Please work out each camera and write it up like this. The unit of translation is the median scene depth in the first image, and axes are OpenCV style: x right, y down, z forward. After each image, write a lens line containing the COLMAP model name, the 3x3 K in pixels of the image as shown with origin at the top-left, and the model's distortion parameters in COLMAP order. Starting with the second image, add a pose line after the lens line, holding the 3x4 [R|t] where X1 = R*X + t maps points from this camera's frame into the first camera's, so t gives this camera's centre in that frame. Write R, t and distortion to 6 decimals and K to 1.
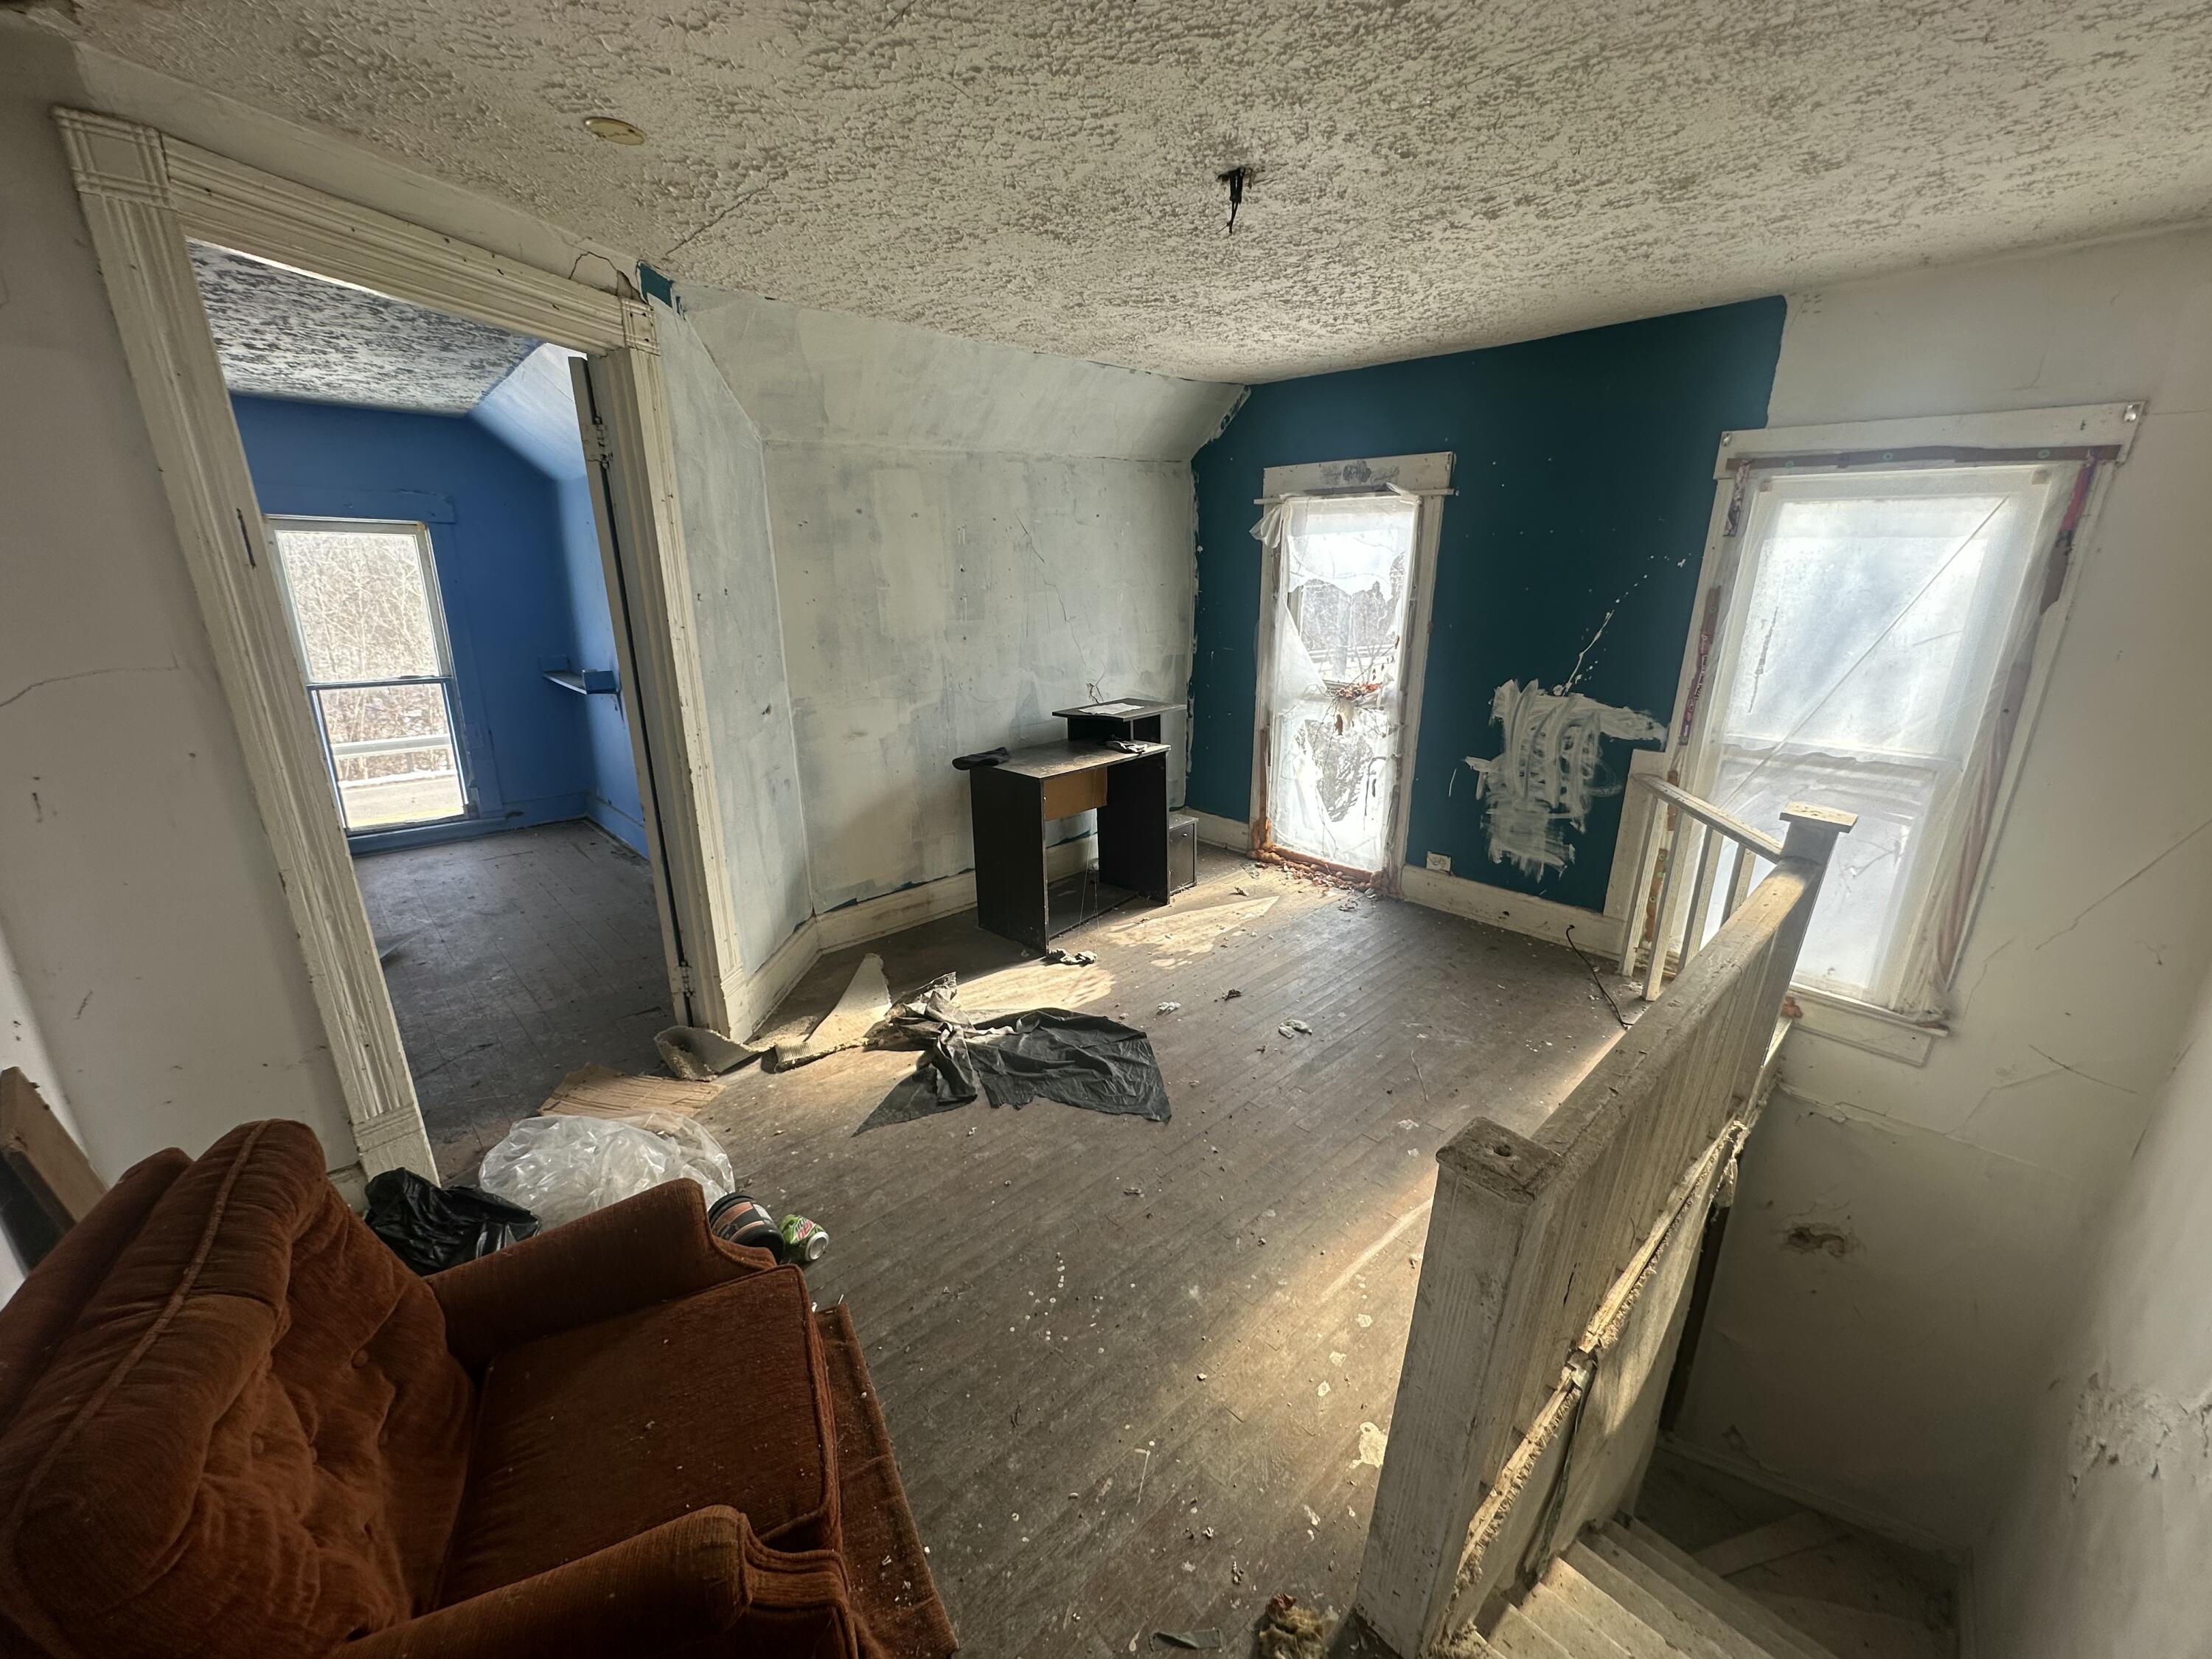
lens RADIAL K [[876.8, 0, 1098.4], [0, 876.8, 825.2], [0, 0, 1]] dist [-0.001629, -0.000185]
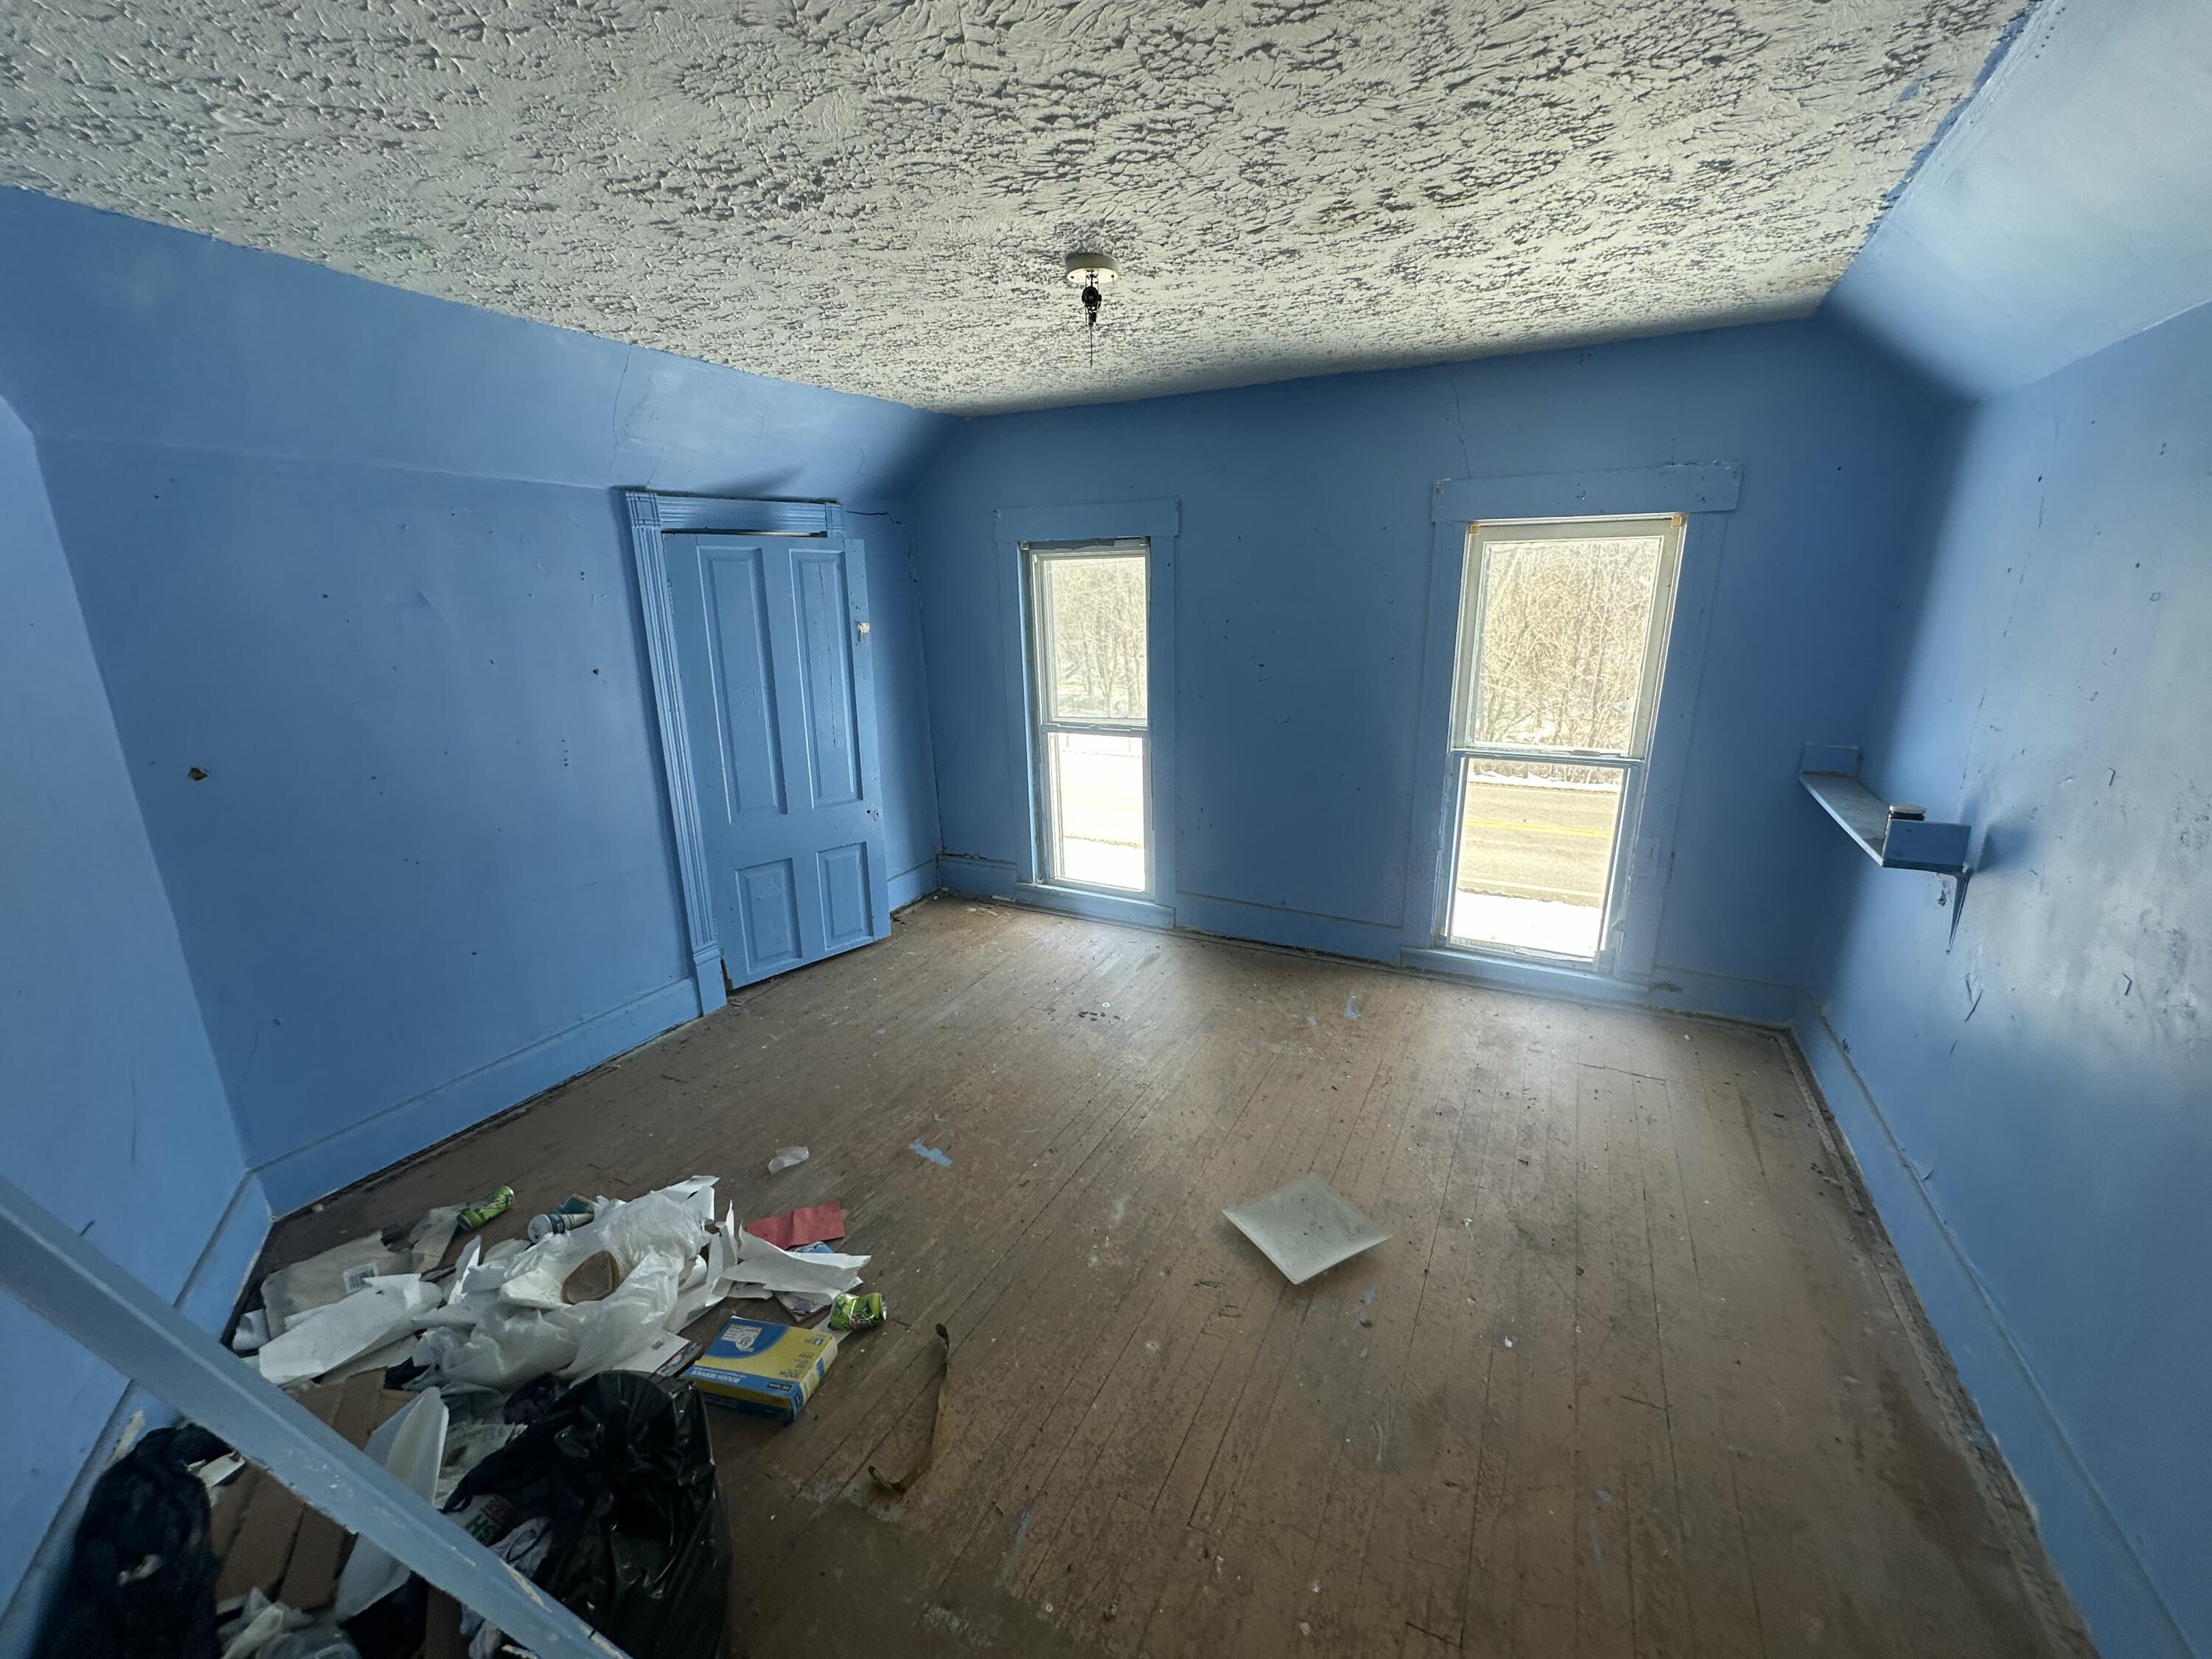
lens RADIAL K [[886.6, 0, 1109.7], [0, 886.6, 835.6], [0, 0, 1]] dist [-0.000804, -0.000269]
pose [[0.339149, 0.238669, -0.909953, -0.293110], [-0.239751, 0.957270, 0.161722, -0.136035], [0.909669, 0.163314, 0.381878, 0.440864]]
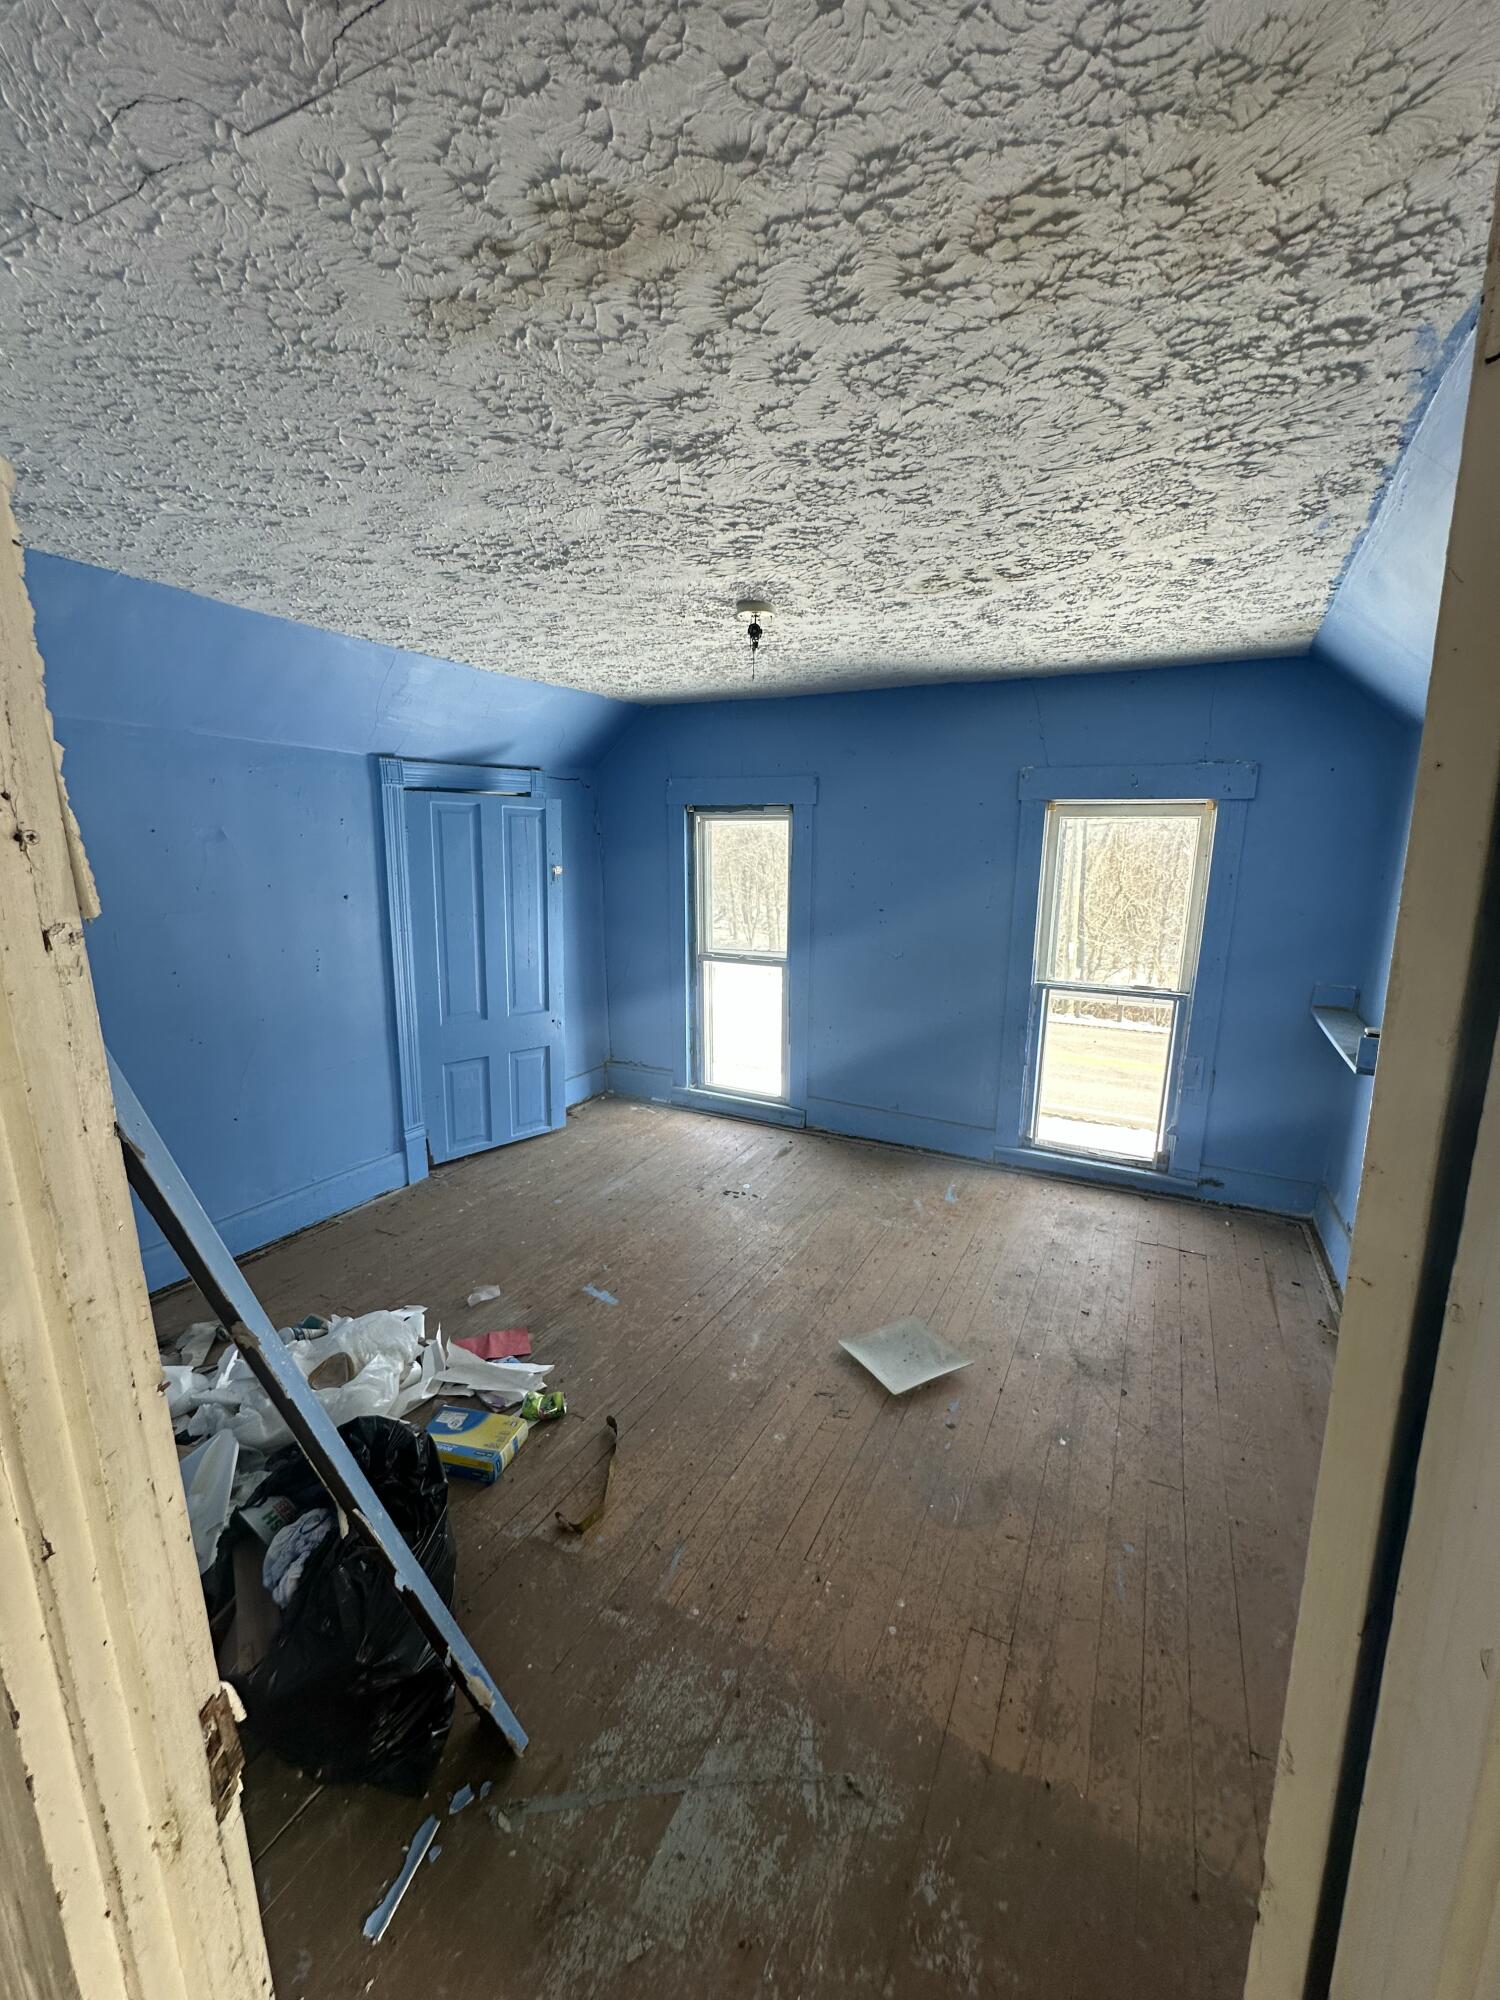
lens RADIAL K [[801.7, 0, 754.1], [0, 801.7, 1002.1], [0, 0, 1]] dist [-0.000804, -0.000269]
pose [[0.338335, 0.175402, -0.924534, -0.225110], [-0.268763, 0.959563, 0.083693, -0.125639], [0.901829, 0.220165, 0.371796, 0.413413]]
